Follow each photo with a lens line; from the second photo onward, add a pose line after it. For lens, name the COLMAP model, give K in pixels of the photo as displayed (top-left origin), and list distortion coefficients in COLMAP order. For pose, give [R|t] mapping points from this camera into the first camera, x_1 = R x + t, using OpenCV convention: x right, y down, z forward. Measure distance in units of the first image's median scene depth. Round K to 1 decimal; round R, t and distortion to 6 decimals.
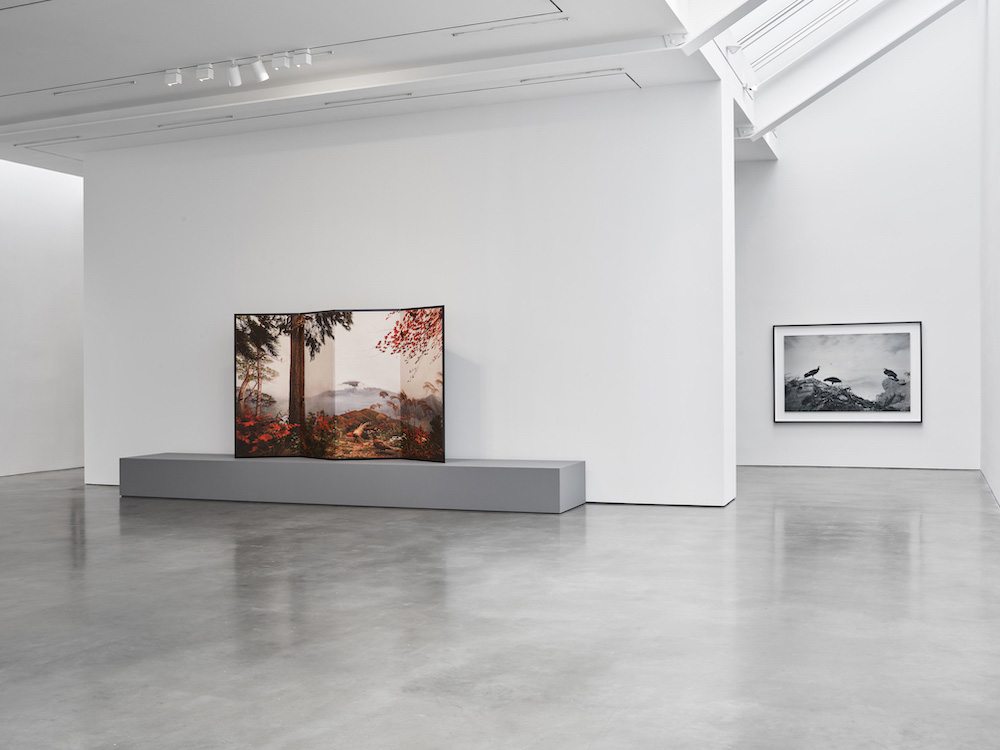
lens RADIAL K [[1069.6, 0, 500.0], [0, 1069.6, 375.0], [0, 0, 1]] dist [-0.098386, 0.007536]
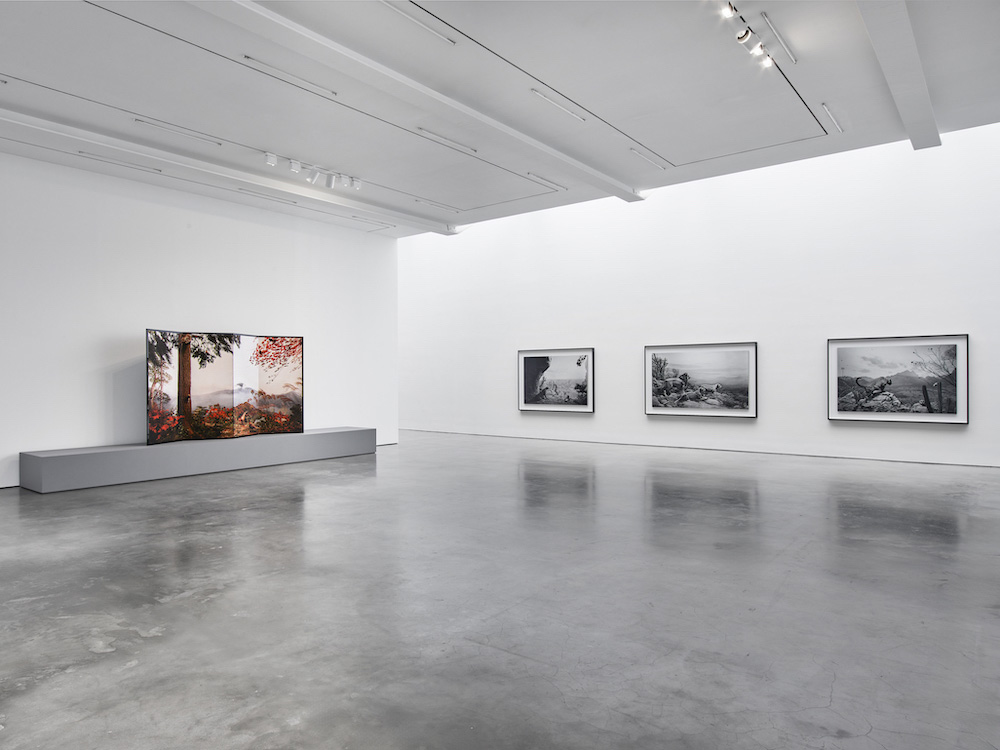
lens RADIAL K [[669.6, 0, 503.2], [0, 669.6, 345.9], [0, 0, 1]] dist [-0.034546, 0.006479]
pose [[0.272409, 0.054342, 0.960646, -0.909152], [0.002941, 0.998352, -0.057309, 0.008199], [-0.962177, 0.018437, 0.271800, 0.403917]]
